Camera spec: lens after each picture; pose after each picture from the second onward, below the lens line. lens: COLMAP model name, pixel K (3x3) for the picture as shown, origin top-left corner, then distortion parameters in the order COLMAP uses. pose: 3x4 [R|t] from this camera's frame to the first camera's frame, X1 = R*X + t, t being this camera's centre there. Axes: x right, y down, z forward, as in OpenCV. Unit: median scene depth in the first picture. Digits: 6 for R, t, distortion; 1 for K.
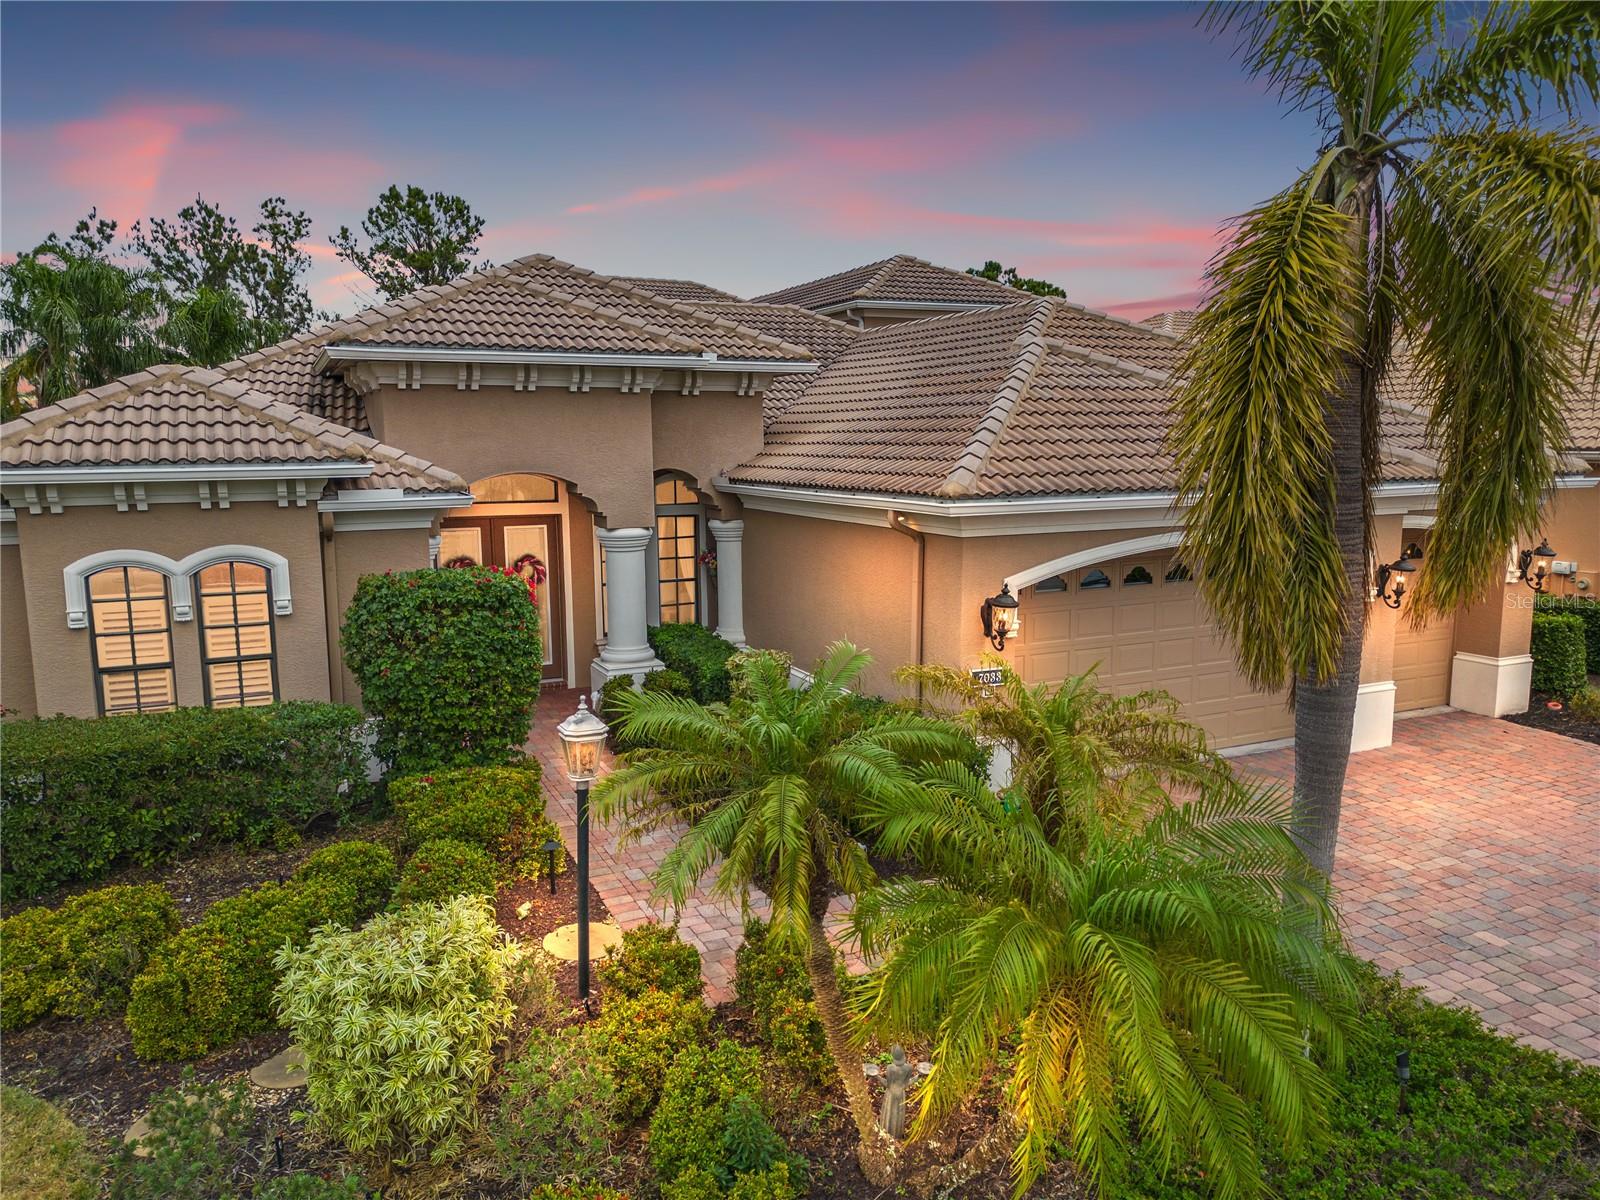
lens RADIAL K [[1129.1, 0, 800.0], [0, 1129.1, 600.0], [0, 0, 1]] dist [0.028035, -0.003680]
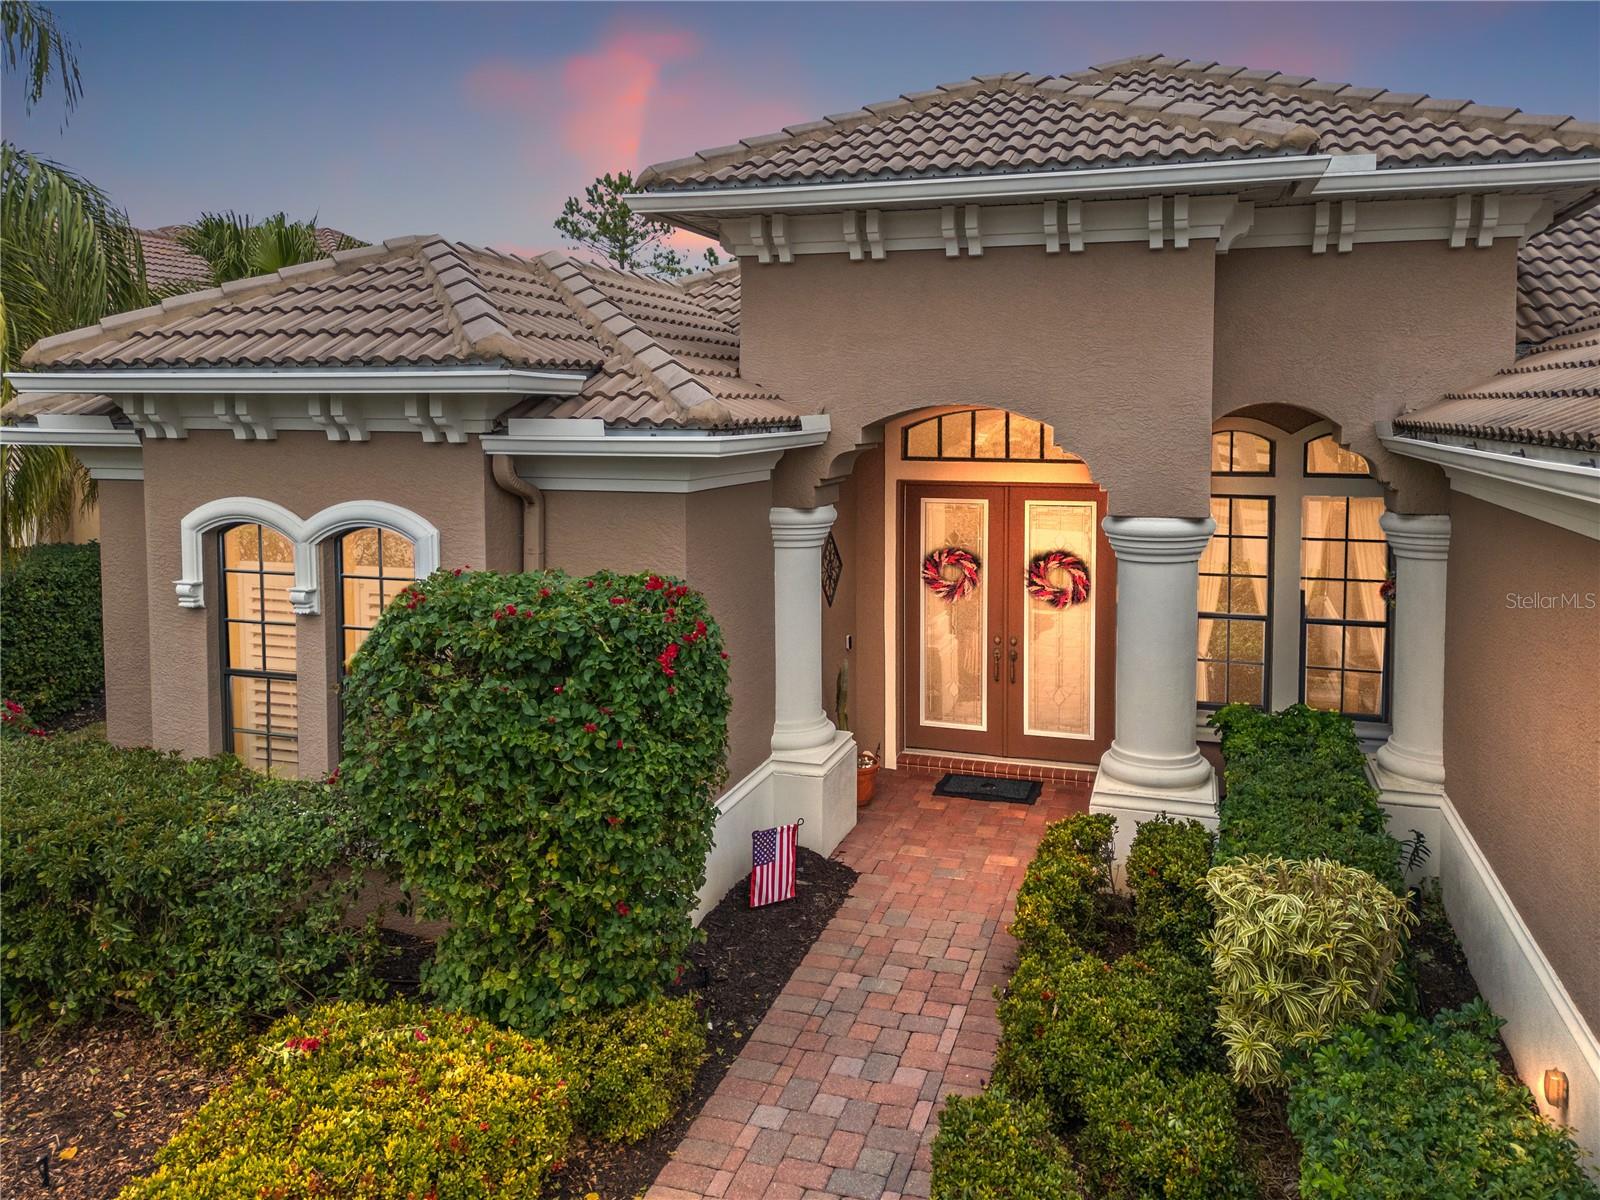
lens RADIAL K [[1217.0, 0, 803.3], [0, 1217.0, 515.9], [0, 0, 1]] dist [0.043279, -0.000852]
pose [[0.749407, 0.071733, -0.658212, 0.090718], [-0.102535, 0.994694, -0.008338, -0.044398], [0.654122, 0.073738, 0.752786, 0.491477]]
